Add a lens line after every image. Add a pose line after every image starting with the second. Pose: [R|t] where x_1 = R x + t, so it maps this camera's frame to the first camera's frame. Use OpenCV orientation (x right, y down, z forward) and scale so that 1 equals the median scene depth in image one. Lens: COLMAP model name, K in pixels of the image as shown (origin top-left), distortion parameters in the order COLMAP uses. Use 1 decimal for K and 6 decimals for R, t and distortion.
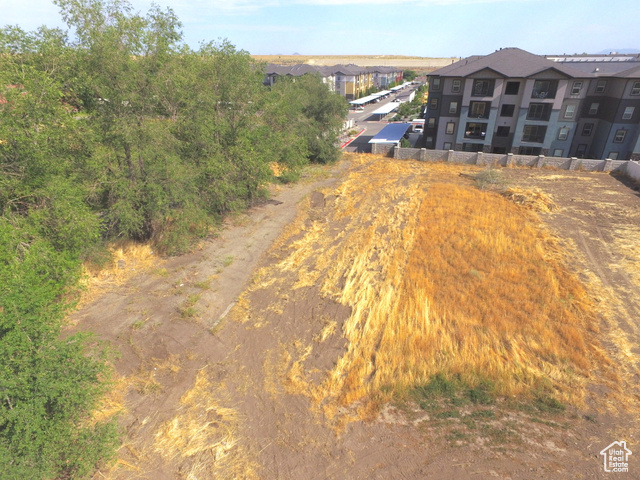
lens RADIAL K [[373.0, 0, 319.1], [0, 373.0, 238.9], [0, 0, 1]] dist [-0.008117, 0.014022]
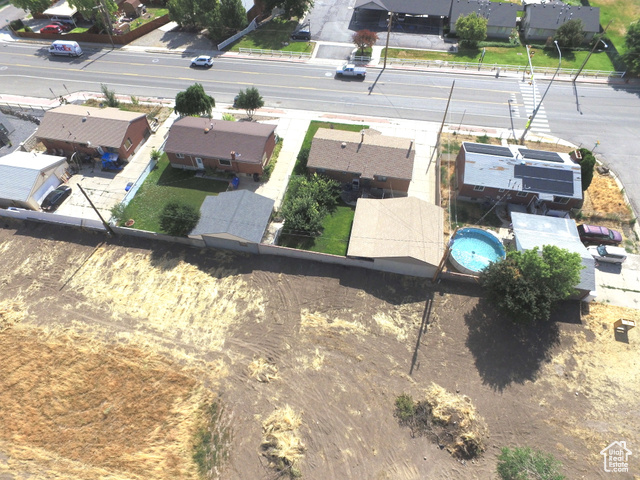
lens RADIAL K [[372.5, 0, 318.9], [0, 372.5, 242.1], [0, 0, 1]] dist [-0.014817, 0.017501]
pose [[-0.100209, -0.793625, 0.600097, -0.020131], [0.435600, 0.507266, 0.743596, -0.735272], [-0.894545, 0.335917, 0.294871, -0.316677]]
